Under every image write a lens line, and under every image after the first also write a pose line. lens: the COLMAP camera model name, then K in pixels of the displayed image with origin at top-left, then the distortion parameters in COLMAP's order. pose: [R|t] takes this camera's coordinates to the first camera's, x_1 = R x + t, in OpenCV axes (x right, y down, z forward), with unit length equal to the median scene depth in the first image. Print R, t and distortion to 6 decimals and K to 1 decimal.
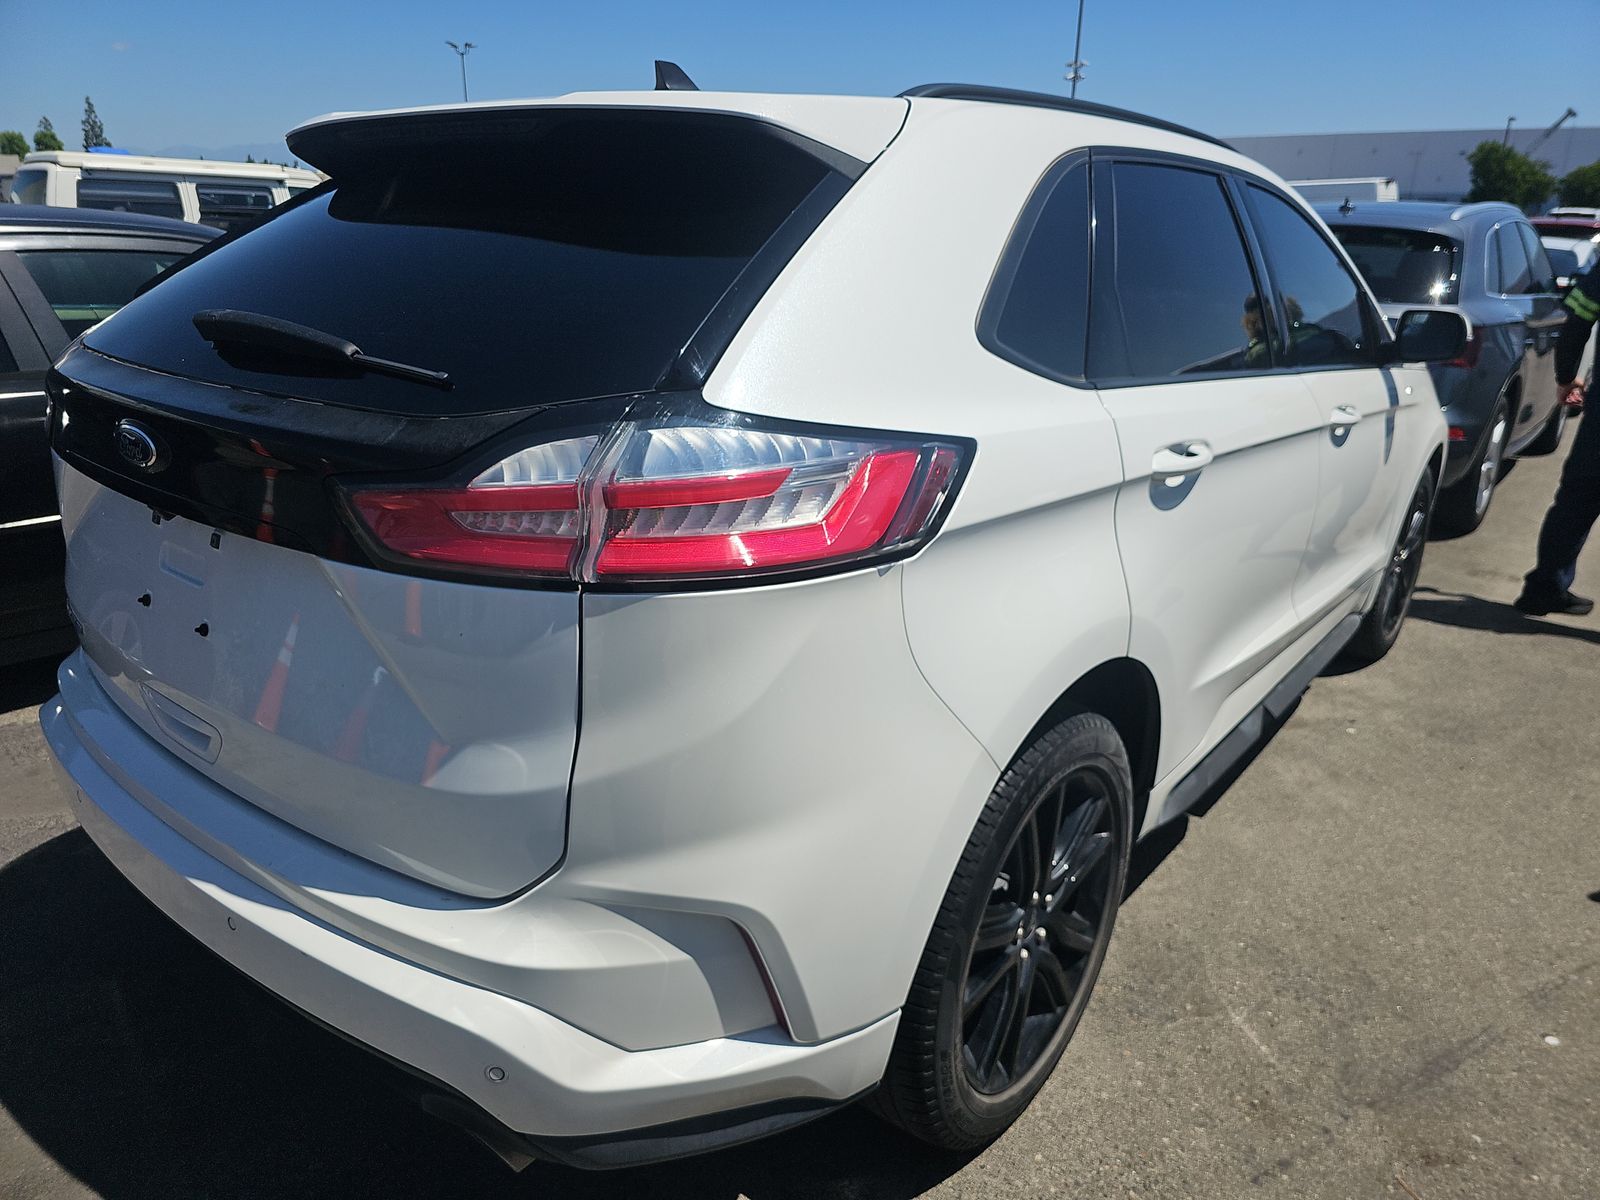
lens RADIAL K [[1043.0, 0, 800.0], [0, 1043.0, 600.0], [0, 0, 1]] dist [0.001707, 0.000605]
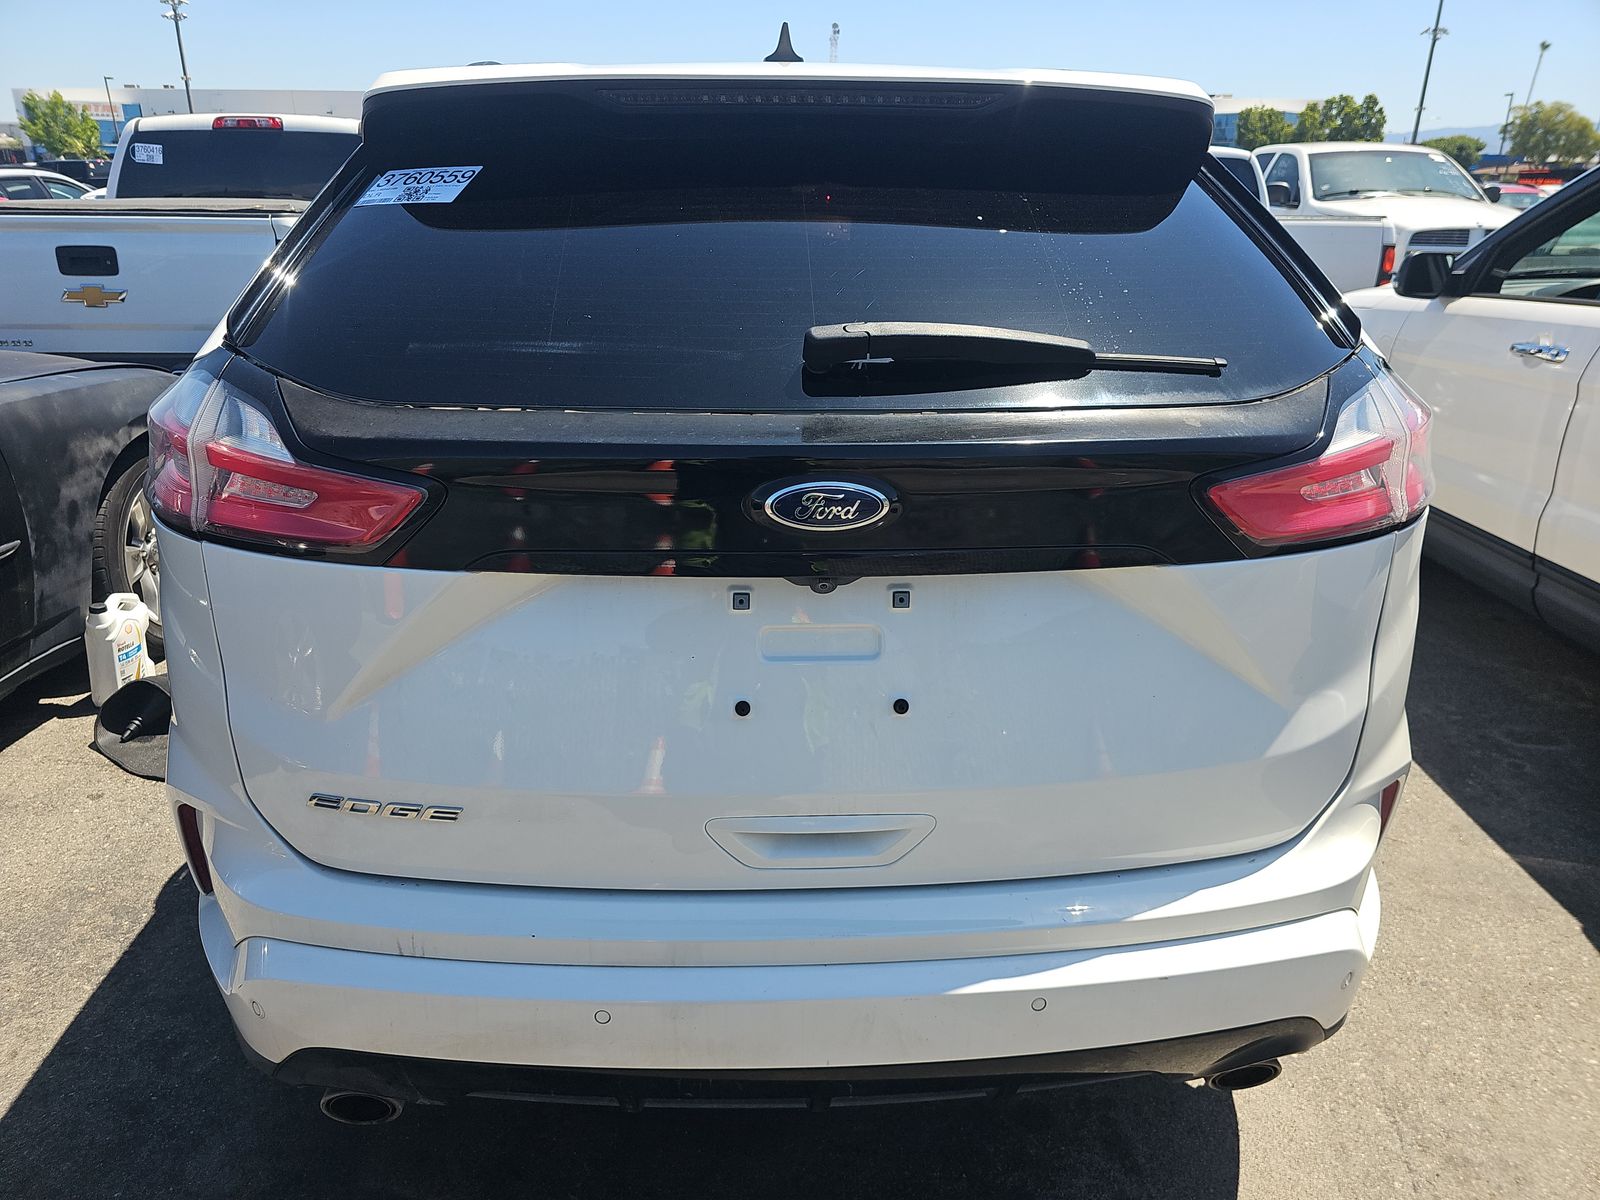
lens RADIAL K [[1062.6, 0, 828.6], [0, 1062.6, 597.4], [0, 0, 1]] dist [0.018886, 0.001132]
pose [[0.737381, -0.228173, 0.635772, -1.194519], [0.217471, 0.971298, 0.096364, -0.158202], [-0.639512, 0.067205, 0.765838, 0.398461]]
